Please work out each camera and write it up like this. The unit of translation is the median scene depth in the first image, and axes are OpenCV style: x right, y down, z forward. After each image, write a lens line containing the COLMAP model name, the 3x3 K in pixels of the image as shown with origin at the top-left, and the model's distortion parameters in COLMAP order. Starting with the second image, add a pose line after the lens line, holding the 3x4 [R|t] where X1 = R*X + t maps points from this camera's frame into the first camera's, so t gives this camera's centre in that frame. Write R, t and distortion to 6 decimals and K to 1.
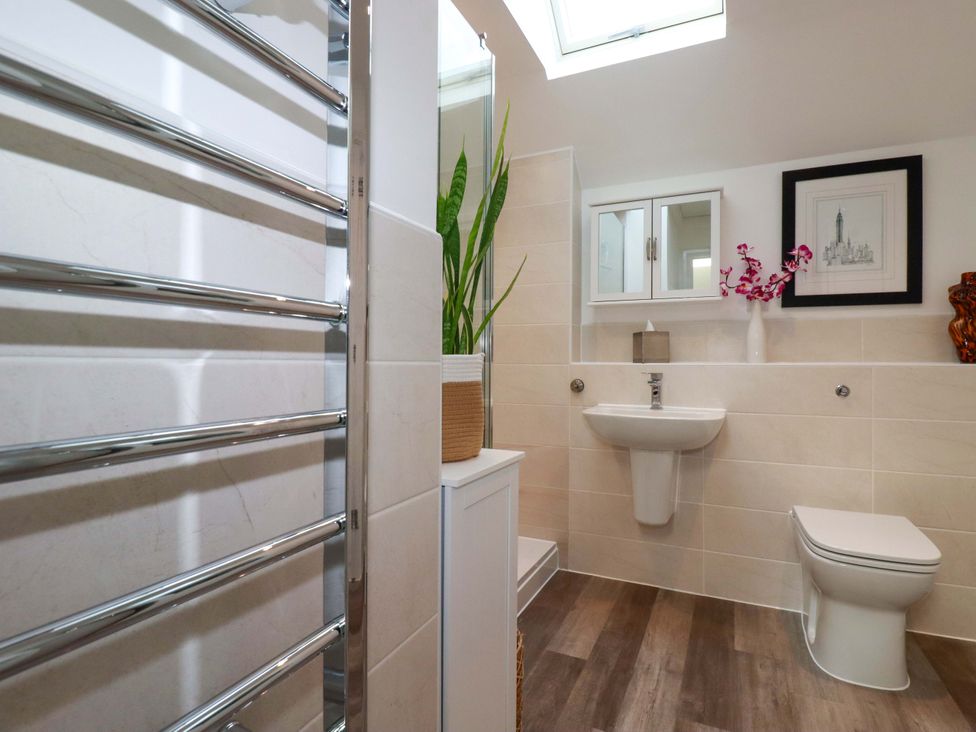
lens RADIAL K [[507.2, 0, 487.6], [0, 507.2, 358.4], [0, 0, 1]] dist [0.002844, -0.014845]
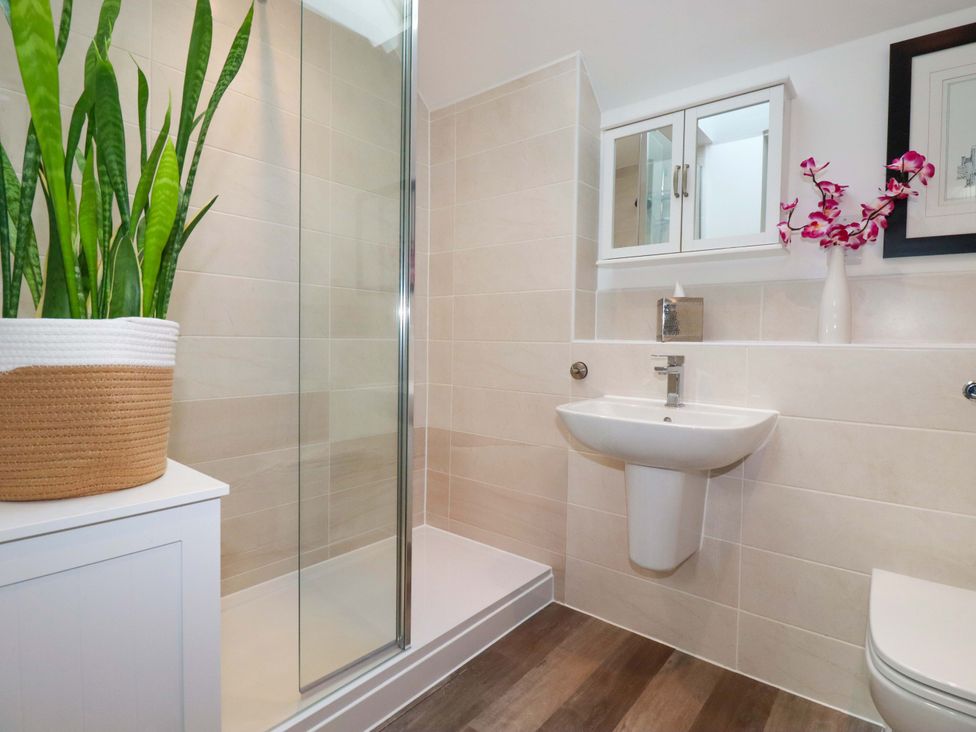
lens RADIAL K [[507.2, 0, 487.6], [0, 507.2, 358.4], [0, 0, 1]] dist [0.002844, -0.014845]
pose [[0.970286, 0.019595, -0.241166, 0.252066], [-0.009182, 0.998979, 0.044223, 0.003814], [0.241786, -0.040695, 0.969476, 0.251489]]
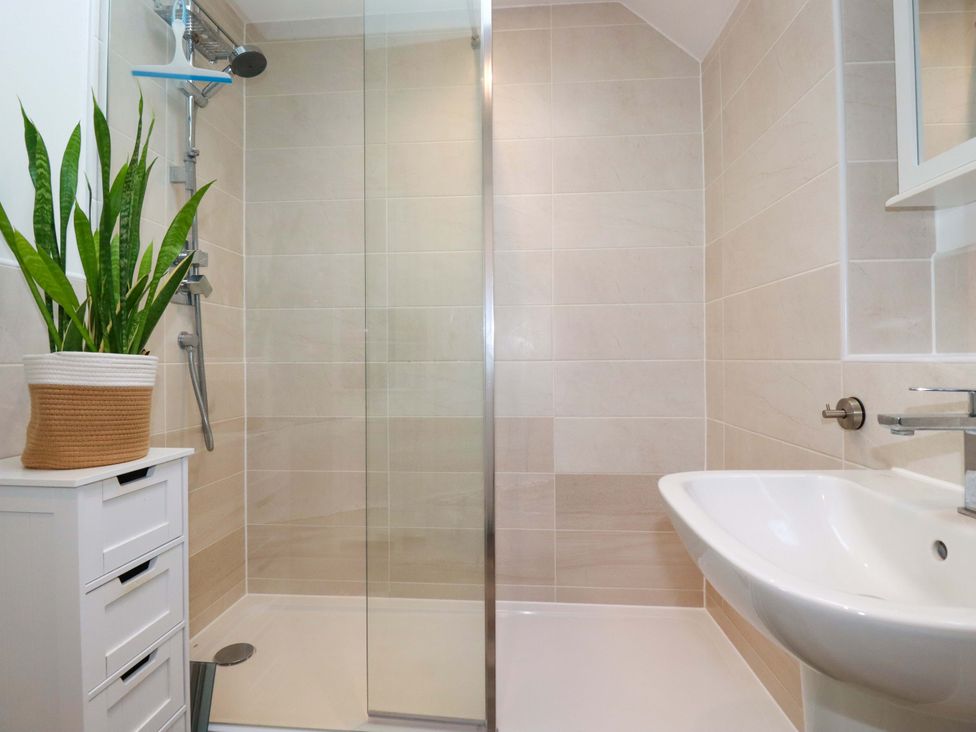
lens RADIAL K [[507.2, 0, 487.6], [0, 507.2, 358.4], [0, 0, 1]] dist [0.002844, -0.014845]
pose [[0.363063, -0.005333, -0.931749, 0.495319], [0.016921, 0.999856, 0.000870, 0.006490], [0.931611, -0.016082, 0.363101, 0.653794]]
